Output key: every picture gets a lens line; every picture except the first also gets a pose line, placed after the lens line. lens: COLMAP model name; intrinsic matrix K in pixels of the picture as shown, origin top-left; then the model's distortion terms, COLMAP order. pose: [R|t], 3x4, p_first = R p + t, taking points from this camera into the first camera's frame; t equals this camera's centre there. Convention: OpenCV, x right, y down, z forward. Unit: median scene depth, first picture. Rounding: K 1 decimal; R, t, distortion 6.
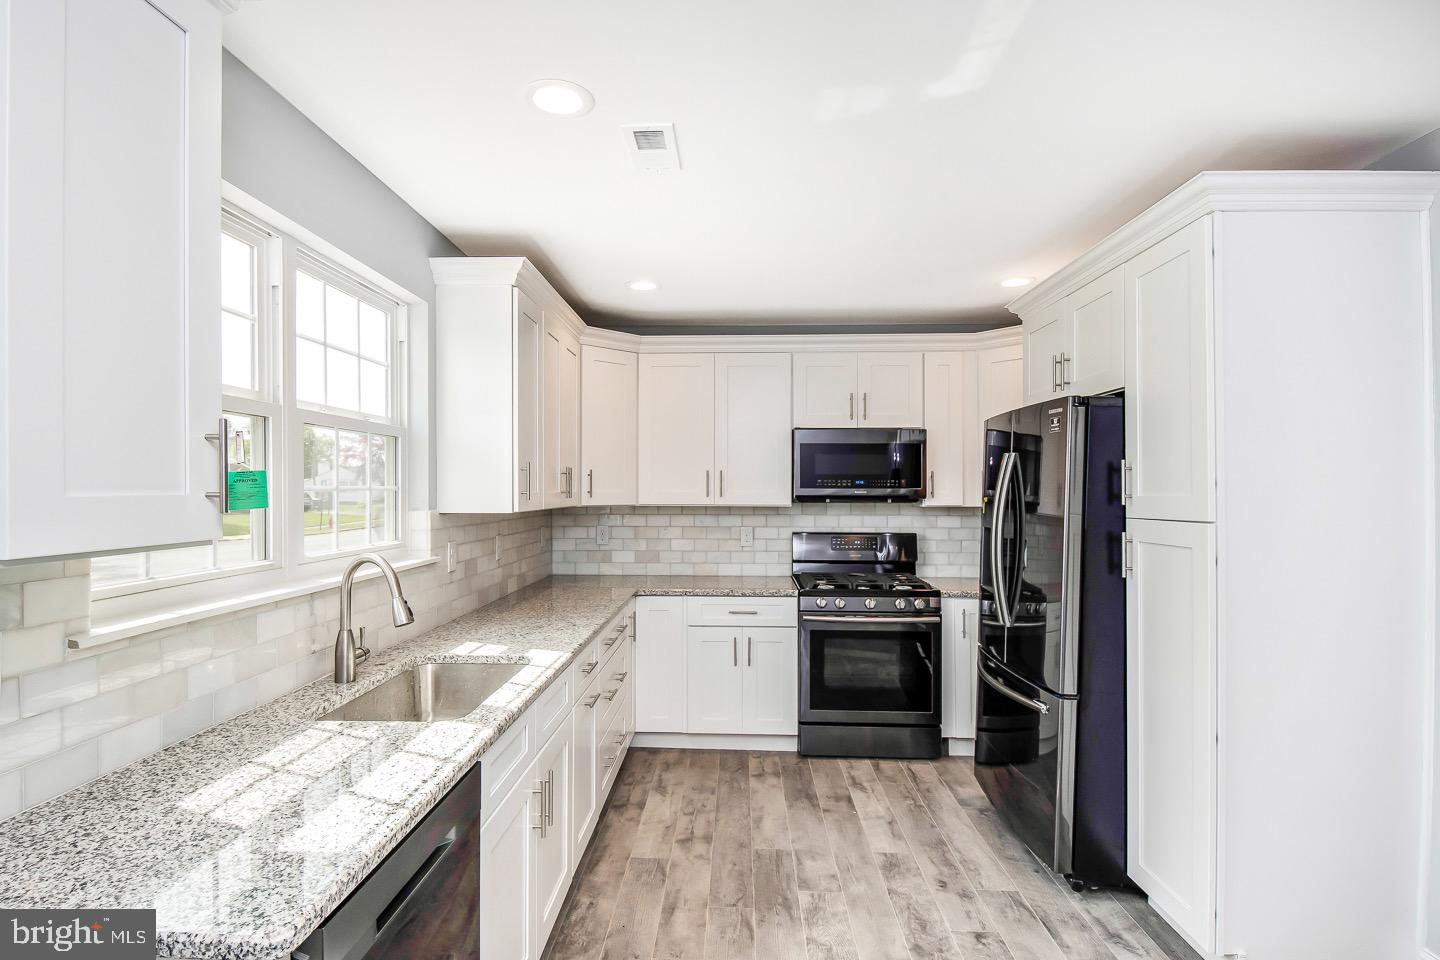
lens RADIAL K [[733.4, 0, 712.6], [0, 733.4, 485.1], [0, 0, 1]] dist [-0.000152, -0.002140]
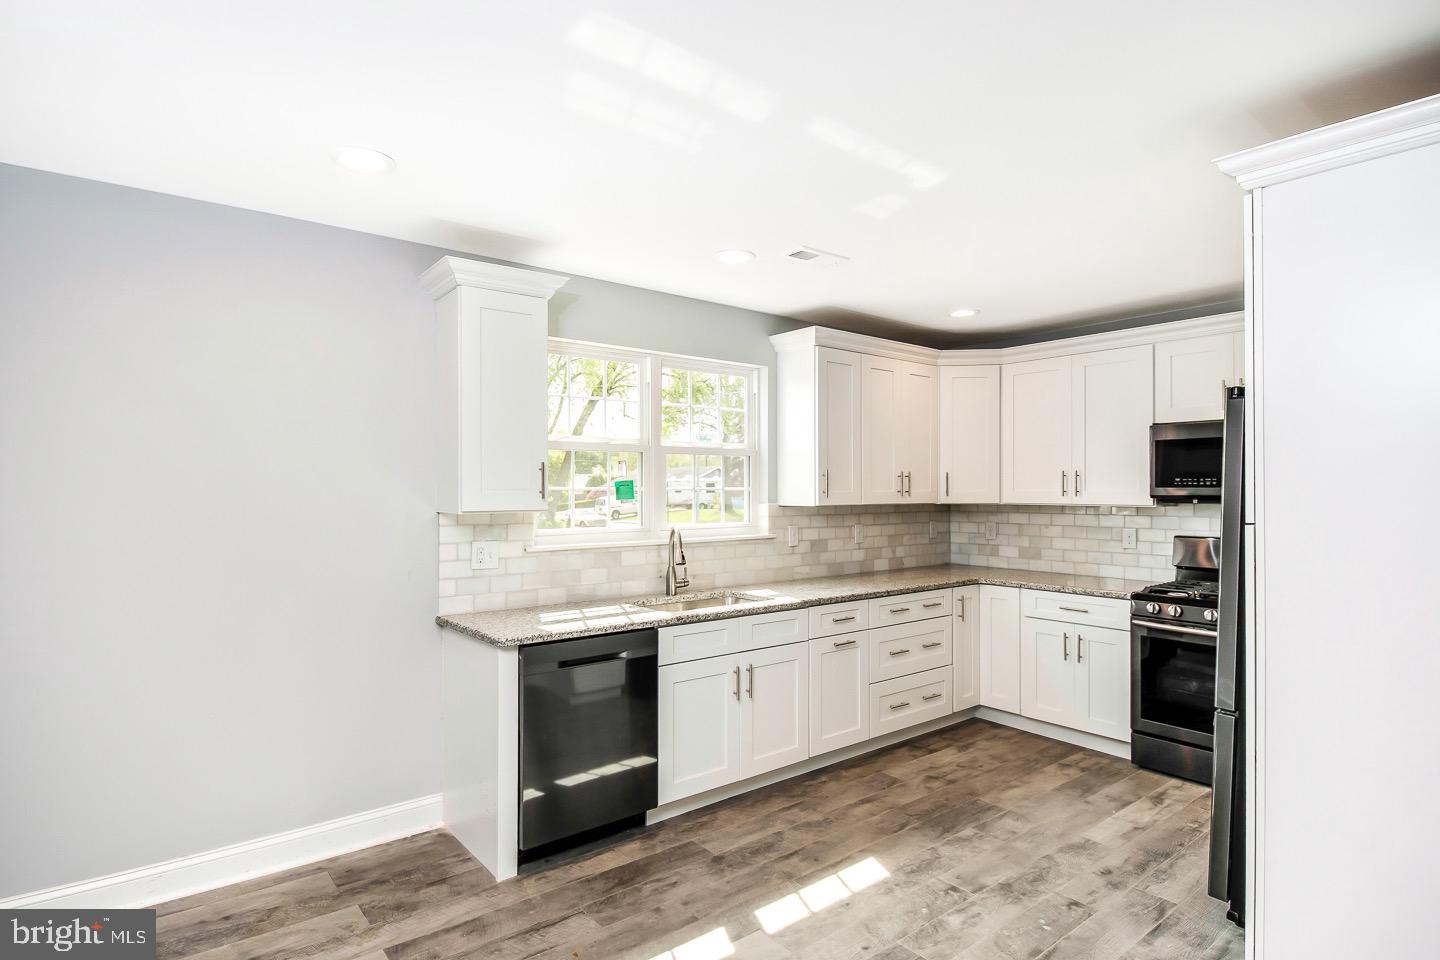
lens RADIAL K [[746.8, 0, 678.6], [0, 746.8, 482.9], [0, 0, 1]] dist [0.010009, -0.011097]
pose [[0.634538, -0.008405, -0.772846, 0.534200], [0.006691, 0.999963, -0.005381, -0.000808], [0.772862, -0.001757, 0.634571, -0.093124]]
